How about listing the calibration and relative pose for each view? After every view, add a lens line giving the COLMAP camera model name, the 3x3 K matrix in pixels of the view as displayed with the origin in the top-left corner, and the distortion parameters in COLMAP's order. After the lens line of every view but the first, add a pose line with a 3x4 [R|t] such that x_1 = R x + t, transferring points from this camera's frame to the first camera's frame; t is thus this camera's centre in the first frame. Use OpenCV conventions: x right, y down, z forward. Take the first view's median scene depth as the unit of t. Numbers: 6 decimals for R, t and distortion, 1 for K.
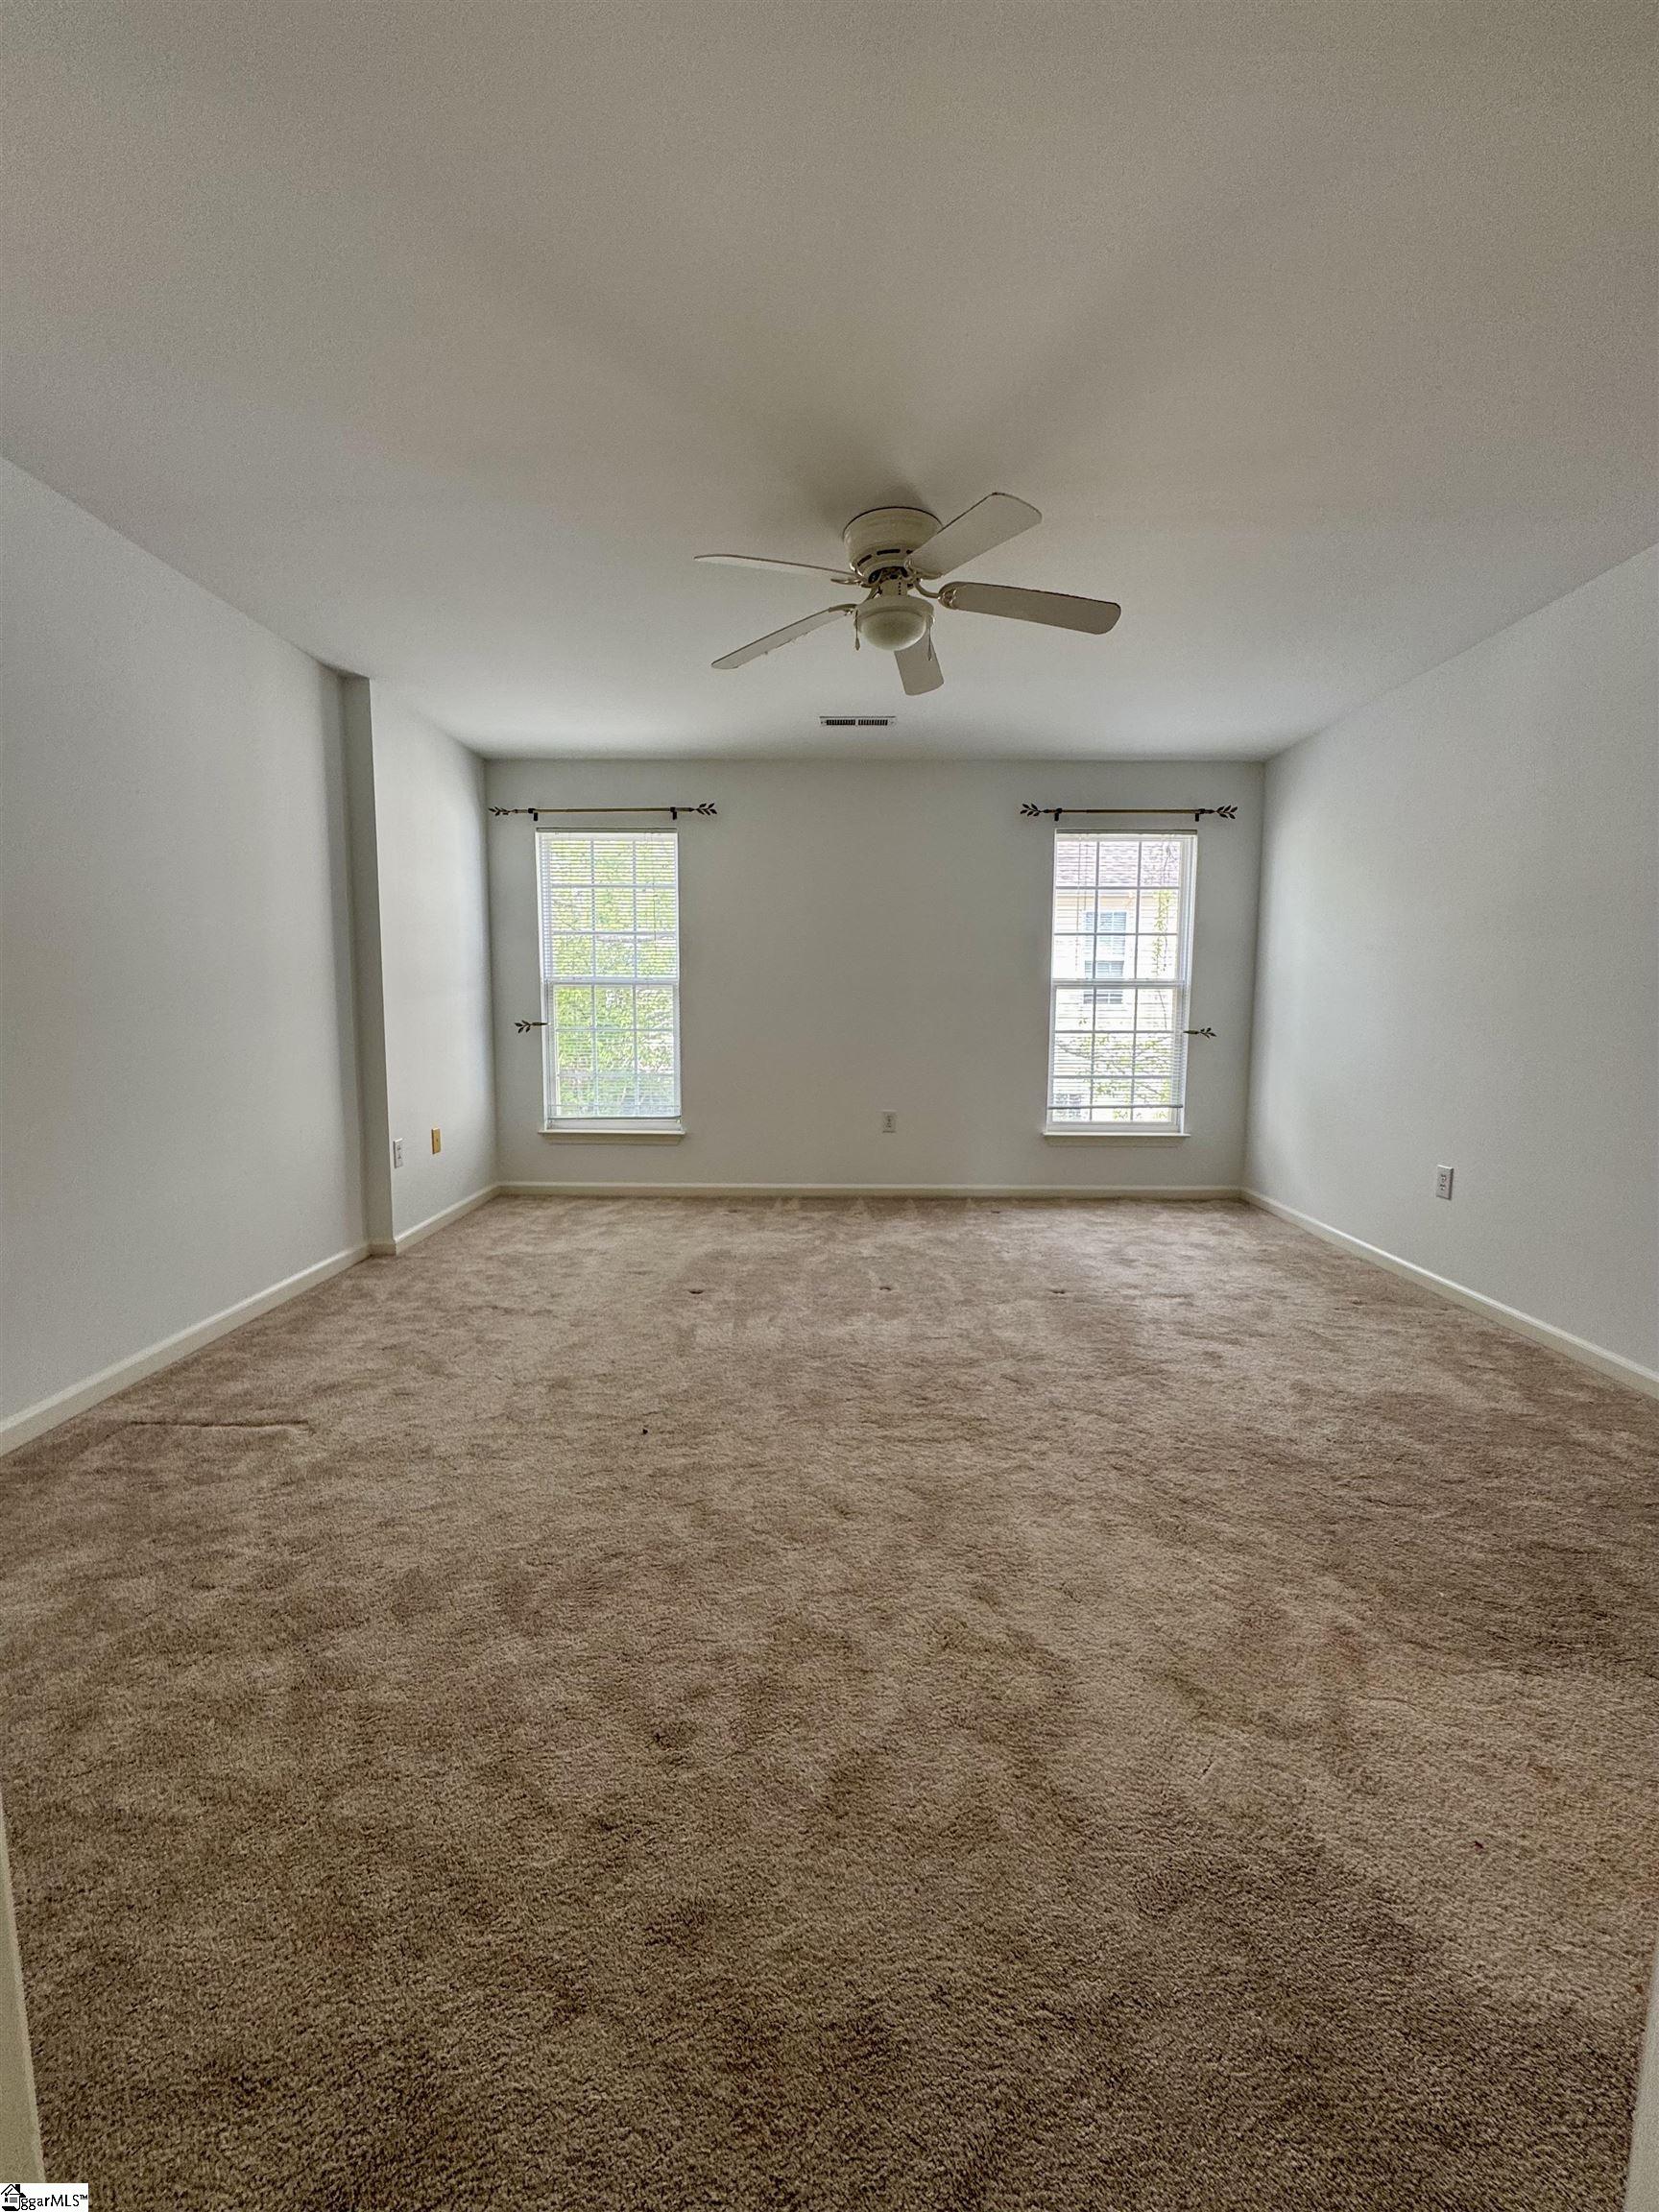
lens RADIAL K [[886.2, 0, 827.3], [0, 886.2, 1105.4], [0, 0, 1]] dist [-0.000904, -0.000224]
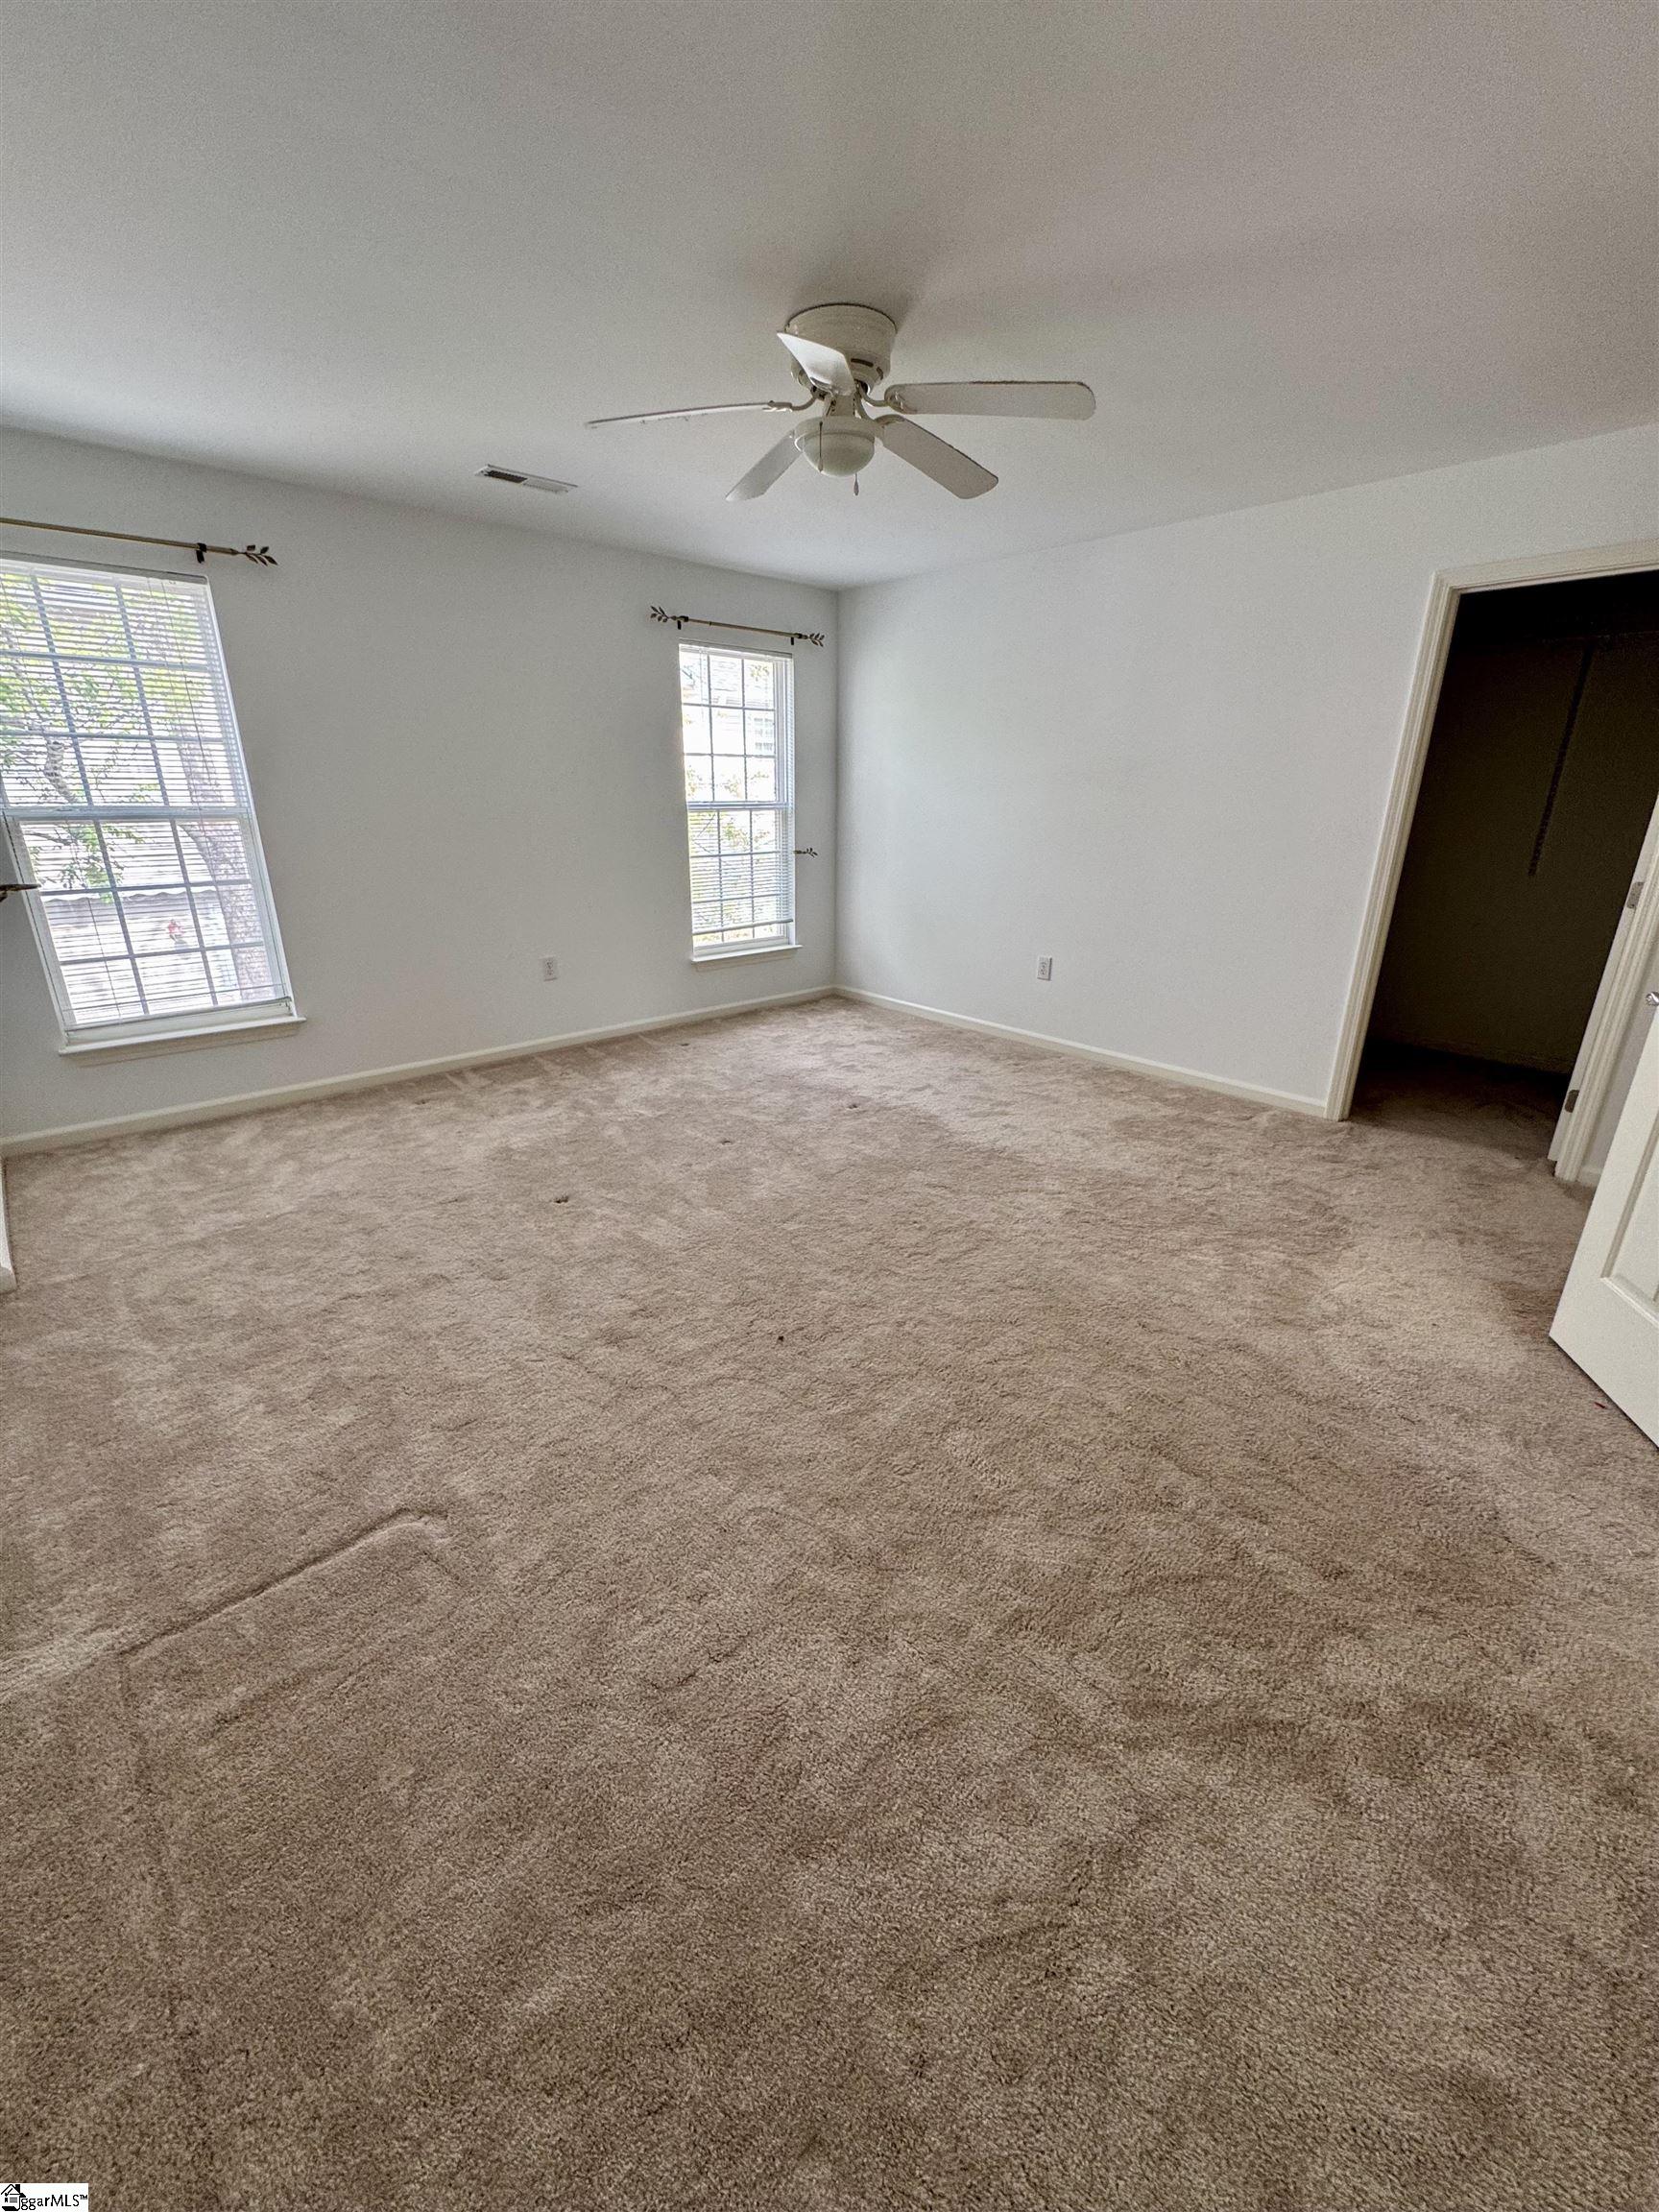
lens RADIAL K [[886.2, 0, 830.8], [0, 886.2, 1104.9], [0, 0, 1]] dist [-0.000904, -0.000224]
pose [[0.733152, -0.228952, 0.640366, -0.461642], [0.071331, 0.962321, 0.262395, -0.090080], [-0.676313, -0.146698, 0.721859, 0.170632]]
